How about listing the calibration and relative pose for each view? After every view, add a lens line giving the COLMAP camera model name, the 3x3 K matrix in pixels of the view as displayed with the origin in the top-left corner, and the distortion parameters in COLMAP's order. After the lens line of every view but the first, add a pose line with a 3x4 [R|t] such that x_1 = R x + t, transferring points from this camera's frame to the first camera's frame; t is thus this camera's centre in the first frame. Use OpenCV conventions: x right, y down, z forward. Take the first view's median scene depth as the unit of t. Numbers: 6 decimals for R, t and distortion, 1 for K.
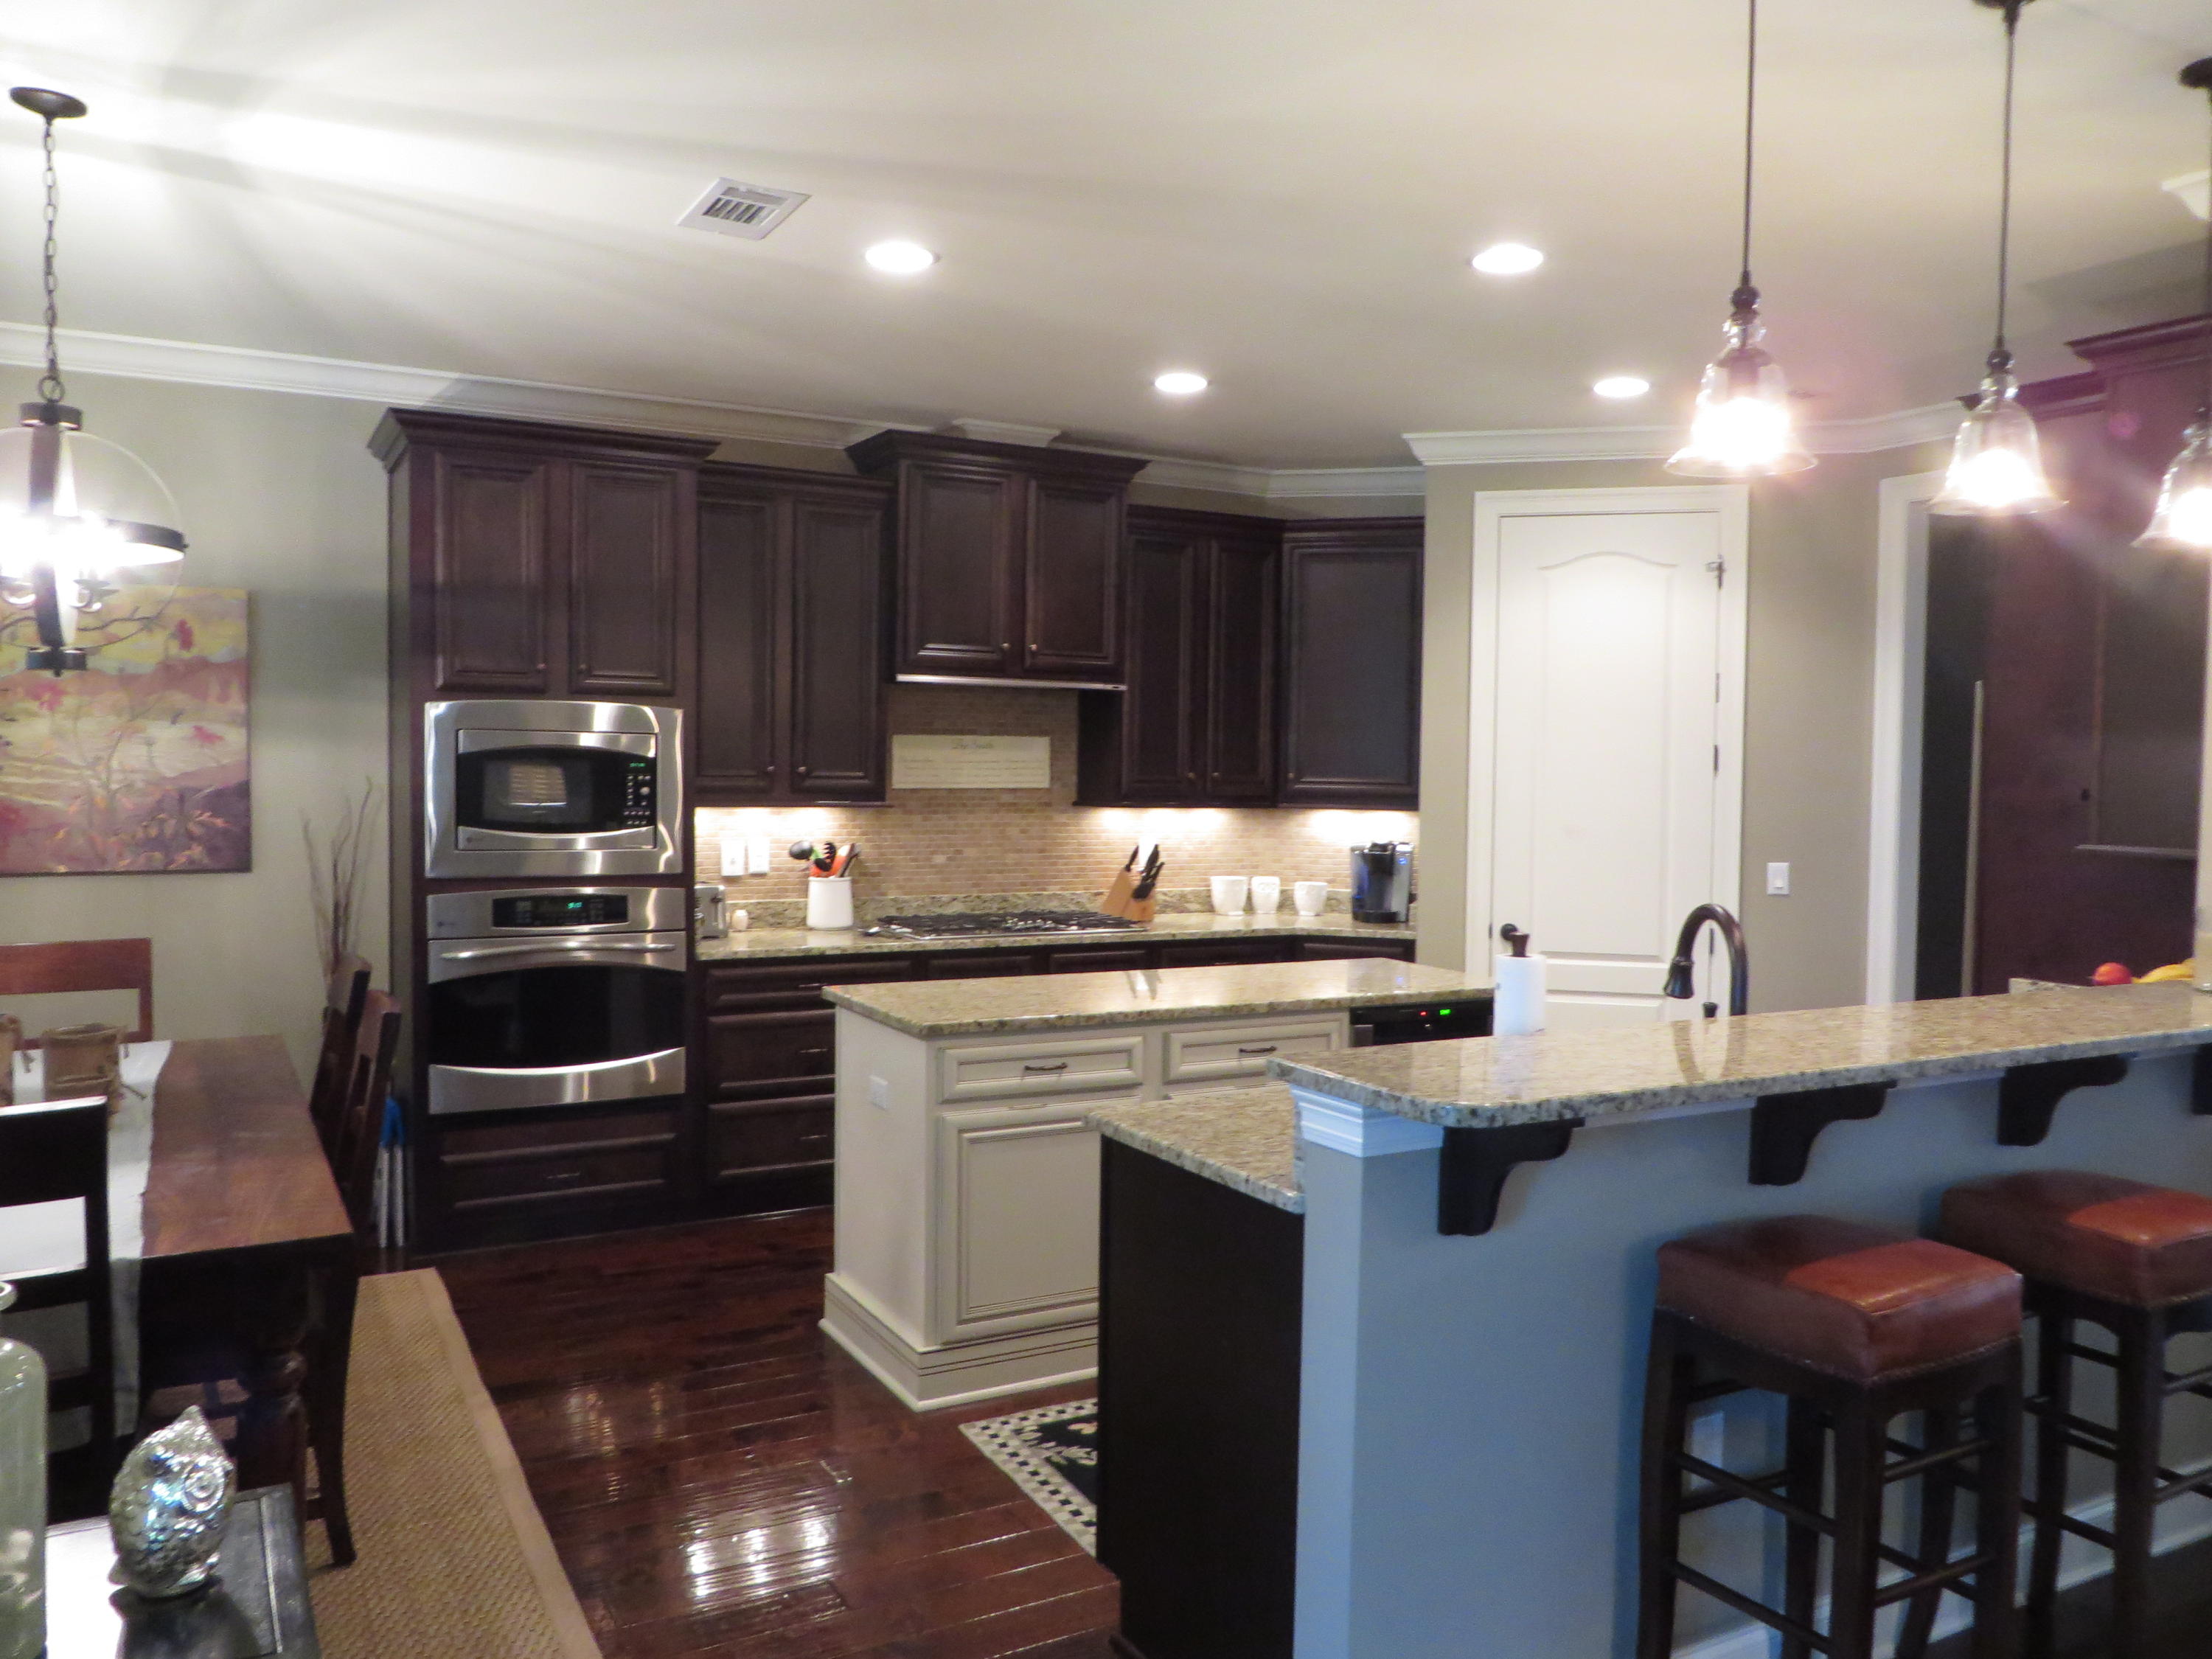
lens RADIAL K [[1663.5, 0, 1099.5], [0, 1663.5, 826.1], [0, 0, 1]] dist [-0.011029, 0.002790]
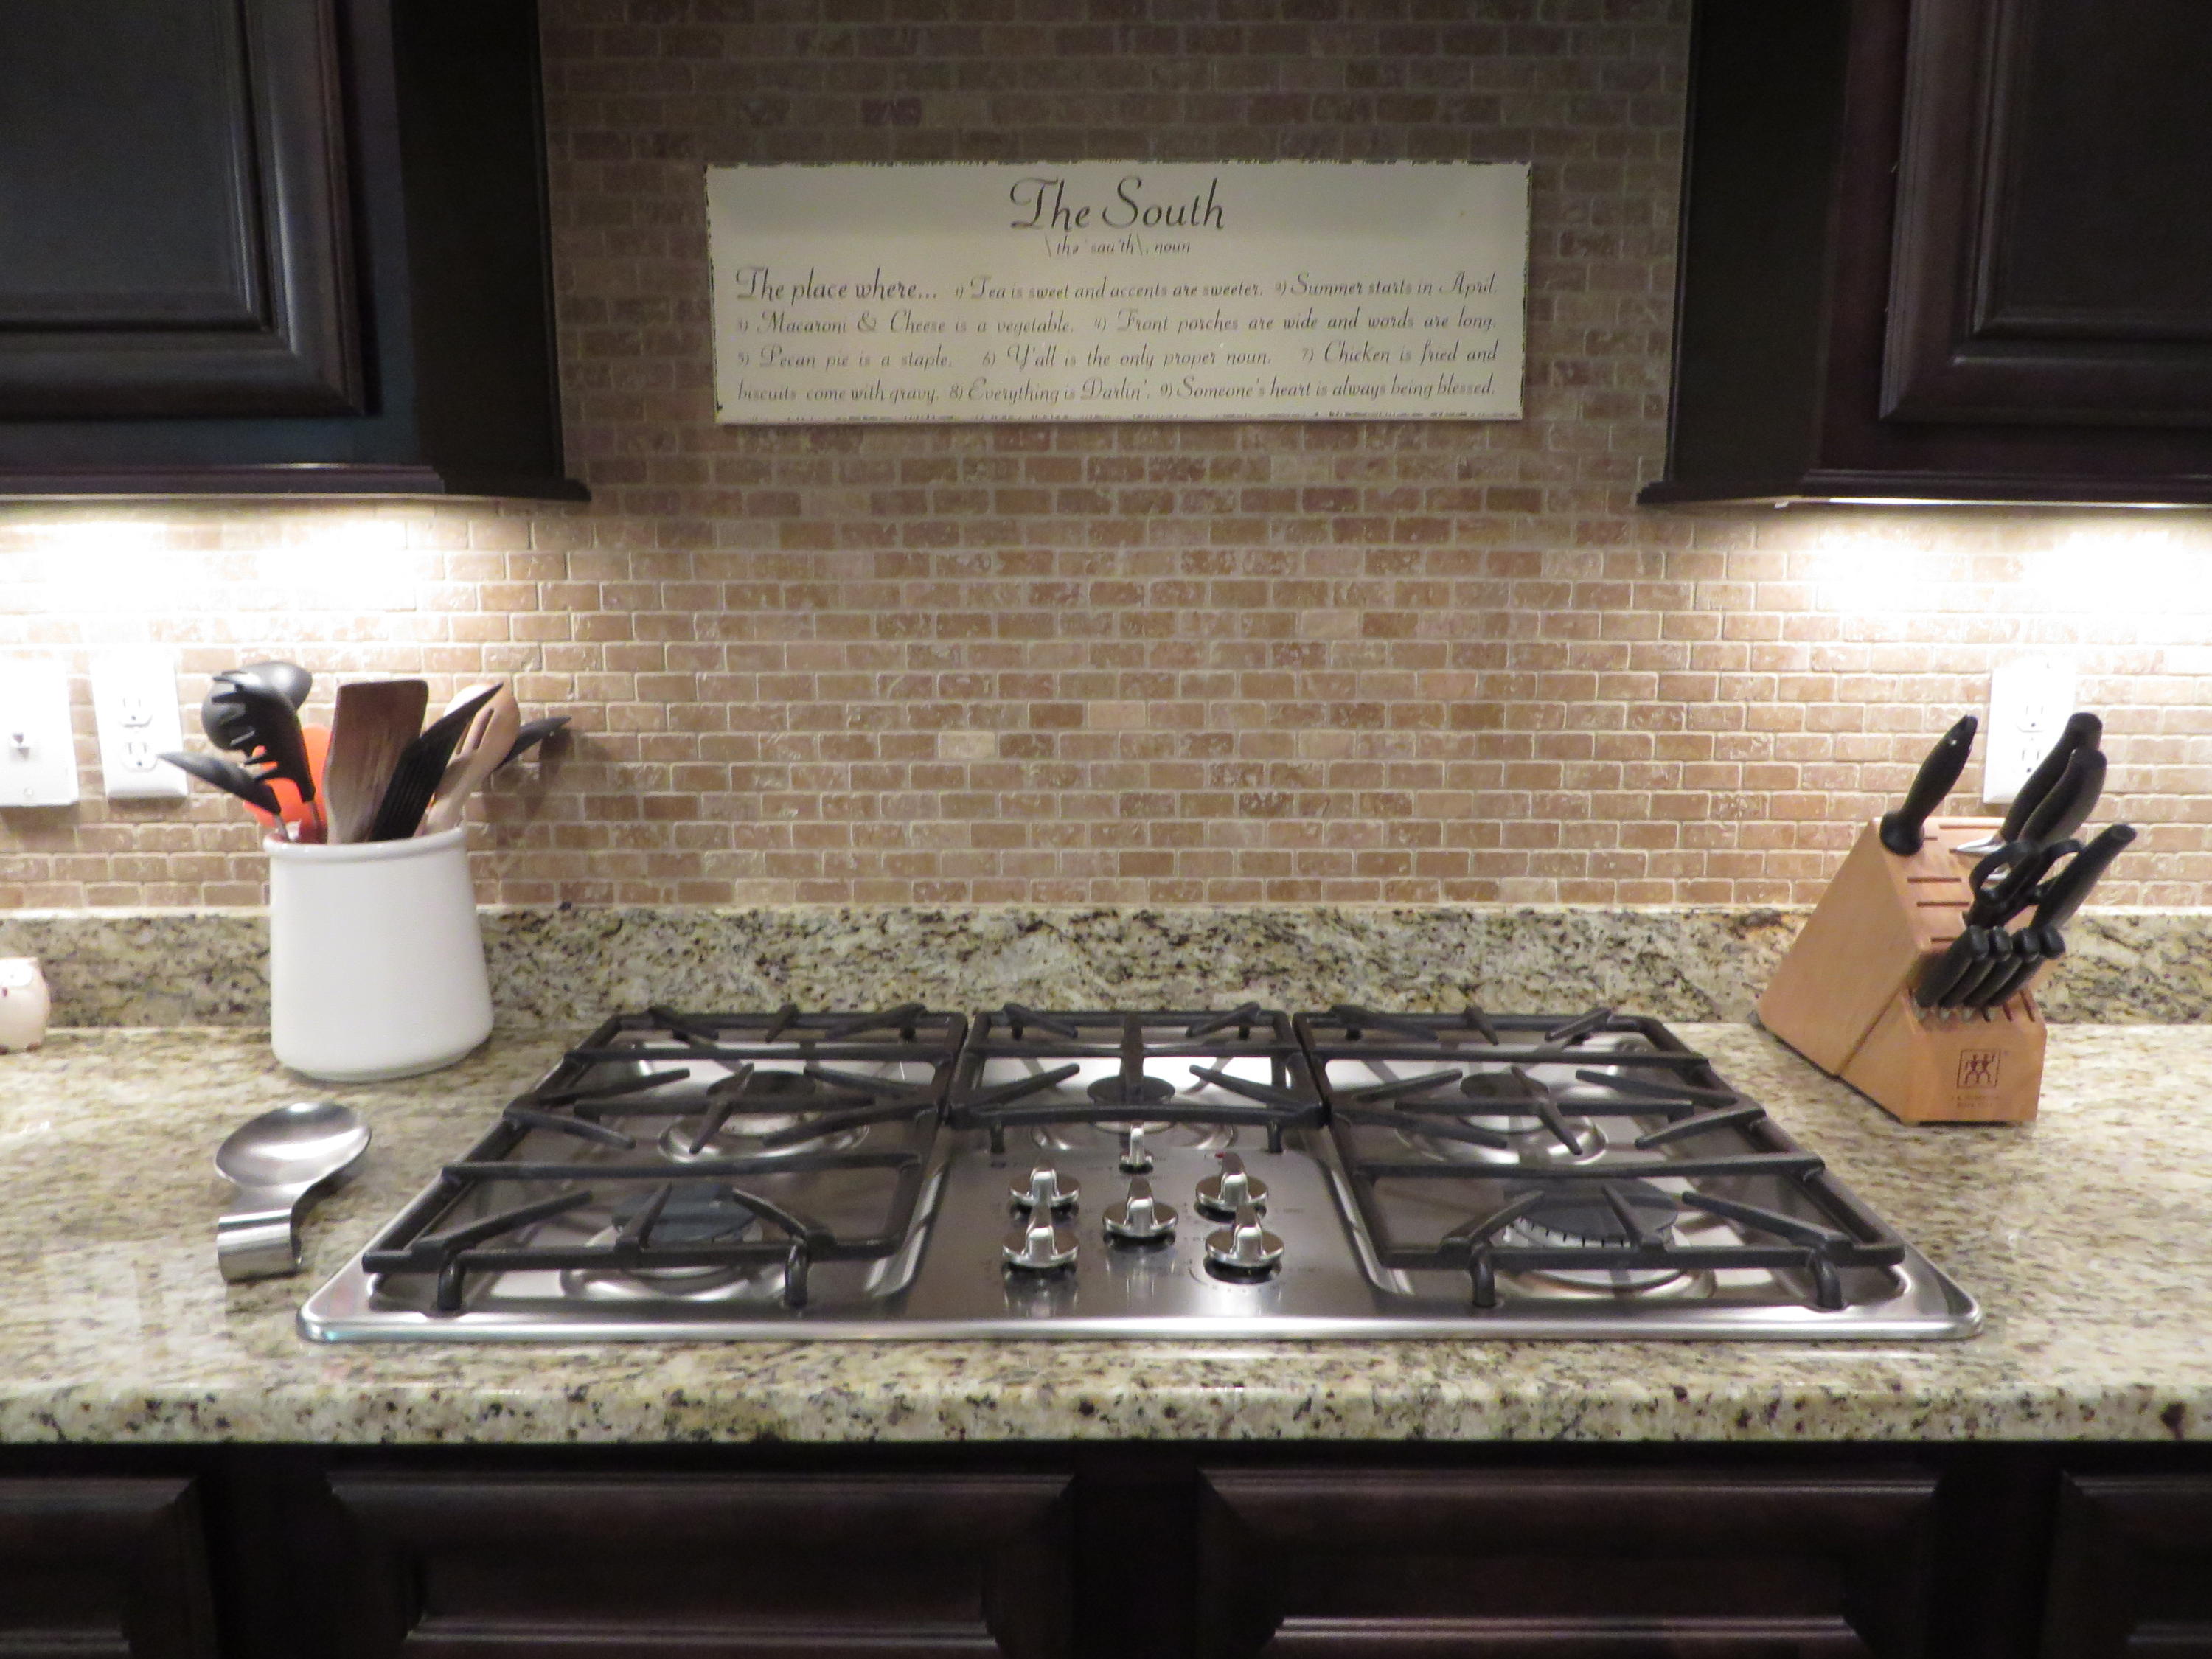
lens RADIAL K [[1663.5, 0, 1111.8], [0, 1663.5, 823.6], [0, 0, 1]] dist [-0.011029, 0.002790]
pose [[0.881987, 0.069111, -0.466179, 0.032207], [-0.005365, 0.990597, 0.136706, -0.000790], [0.471244, -0.118072, 0.874064, 0.997368]]
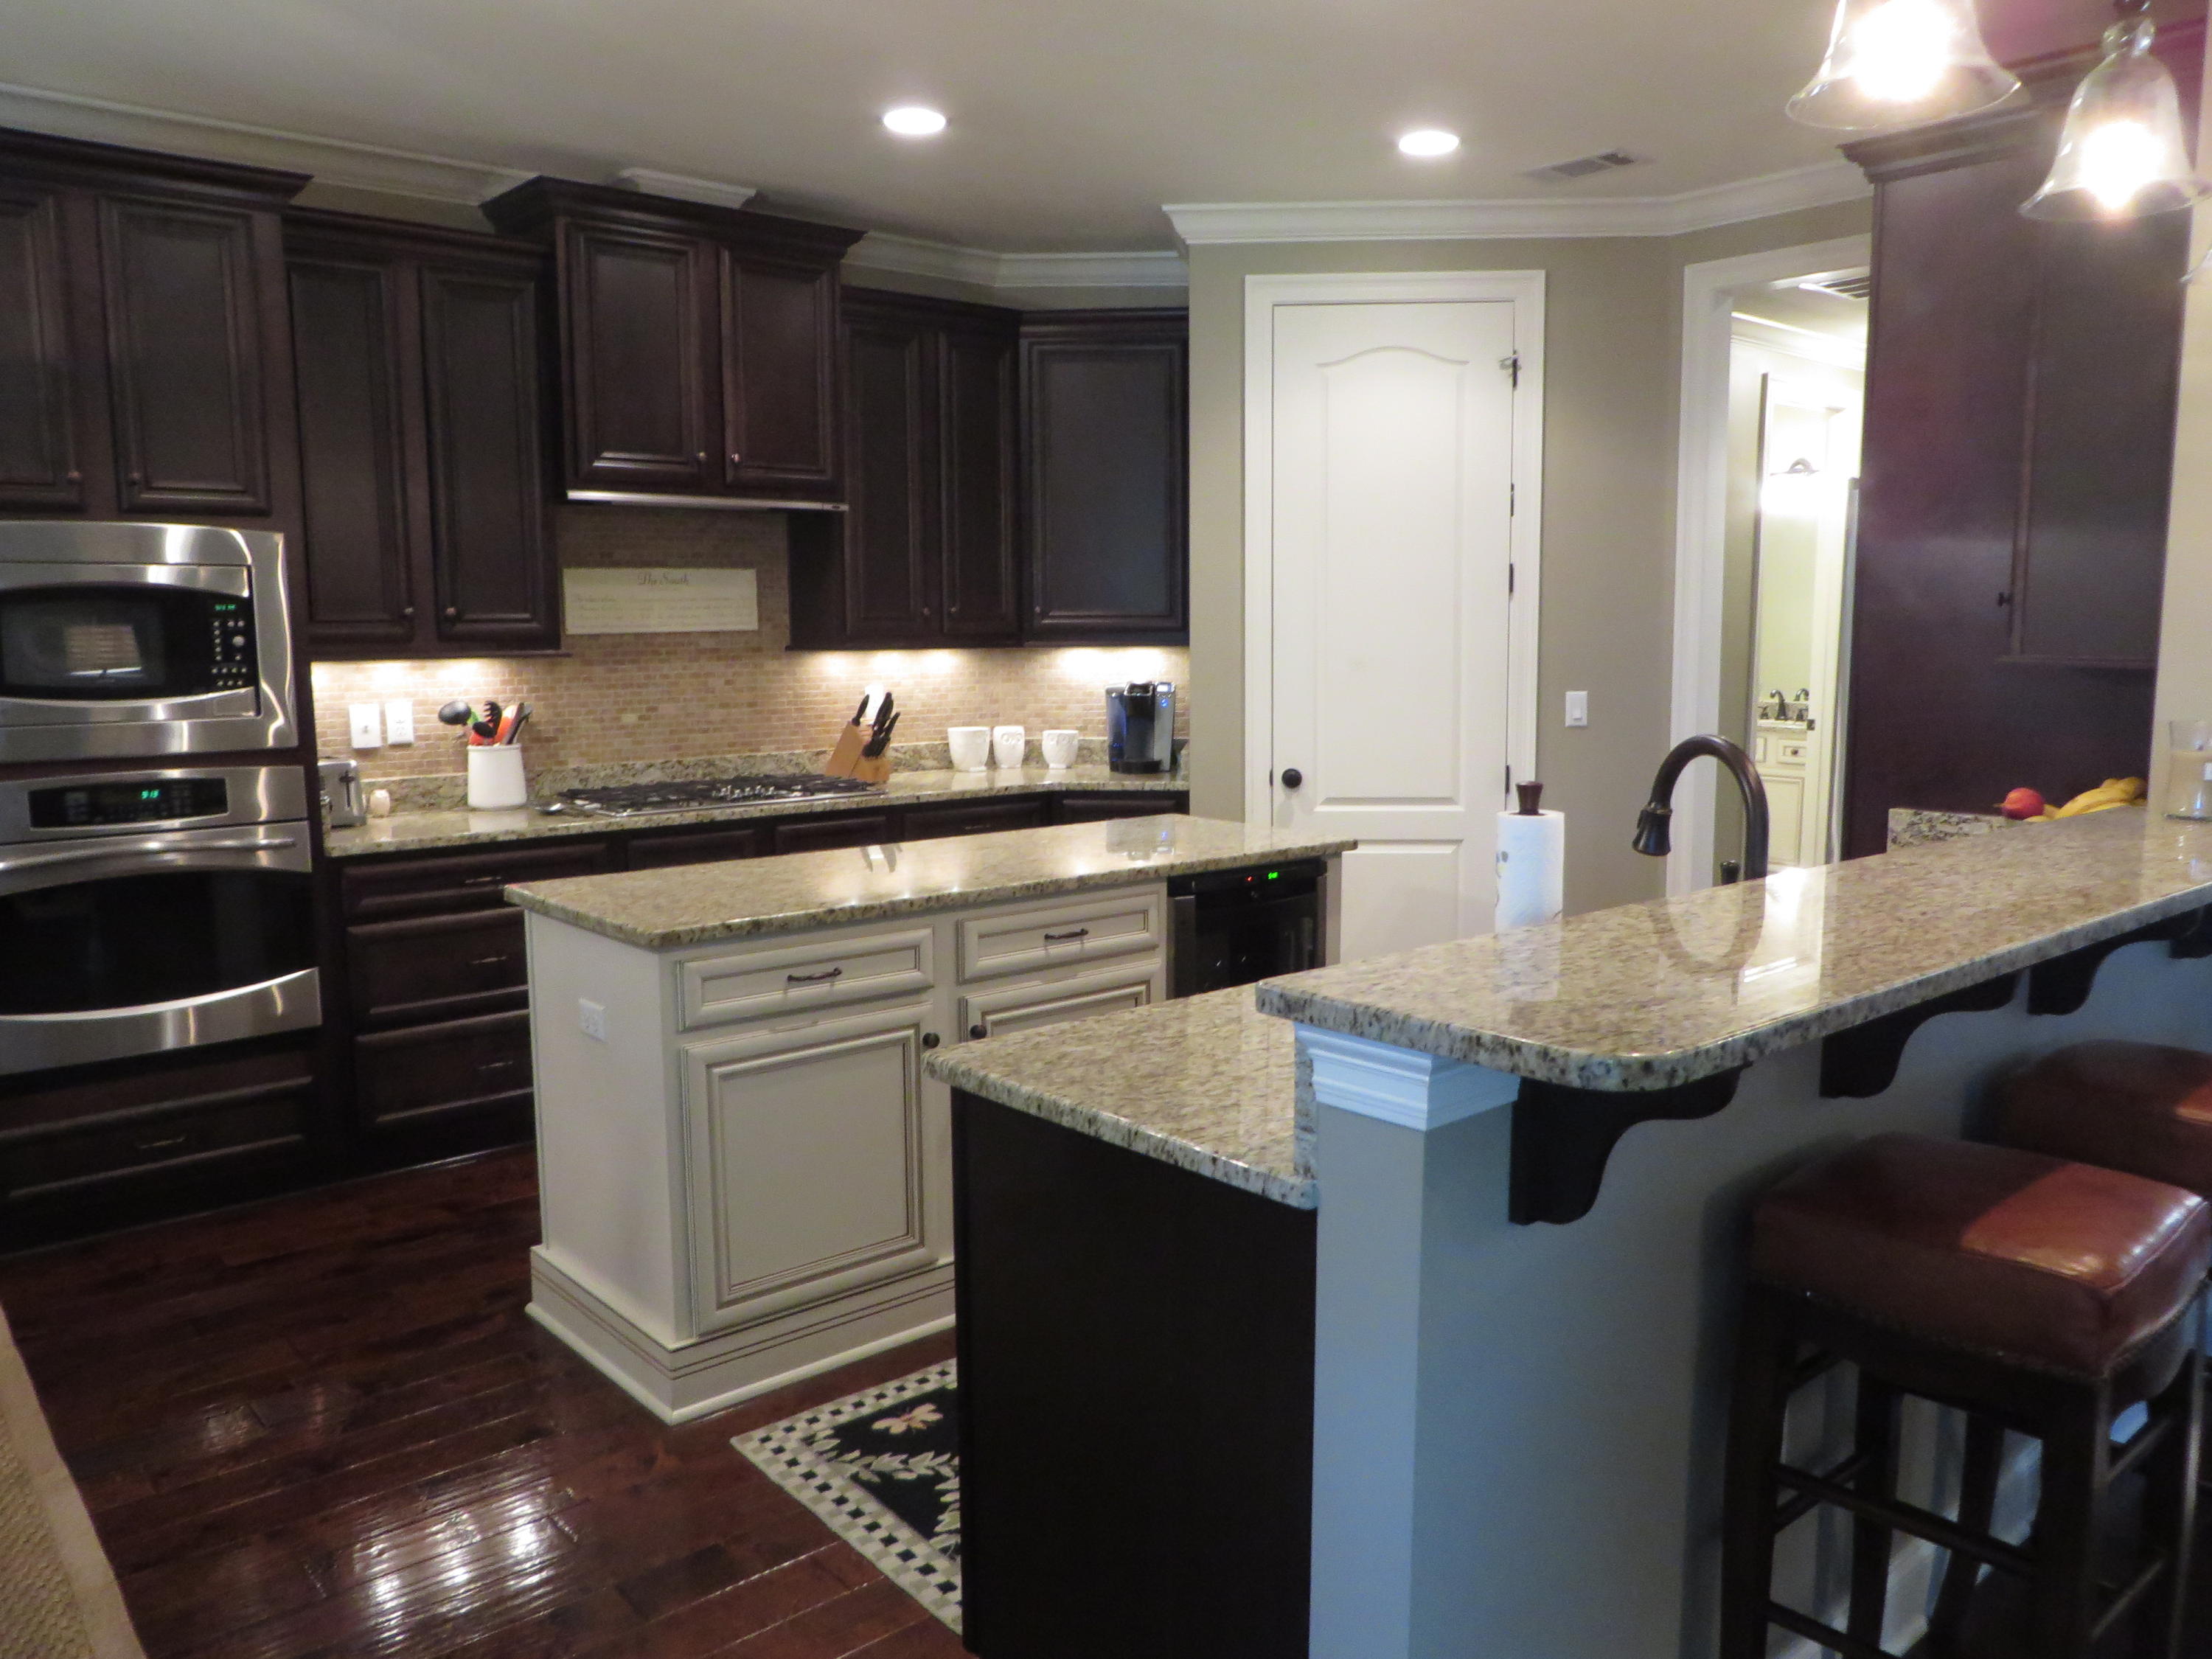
lens RADIAL K [[1663.5, 0, 1107.4], [0, 1663.5, 826.5], [0, 0, 1]] dist [-0.011029, 0.002790]
pose [[0.978148, -0.046617, 0.202617, -0.040788], [0.028587, 0.995439, 0.091020, 0.005935], [-0.205936, -0.083238, 0.975019, 0.165341]]
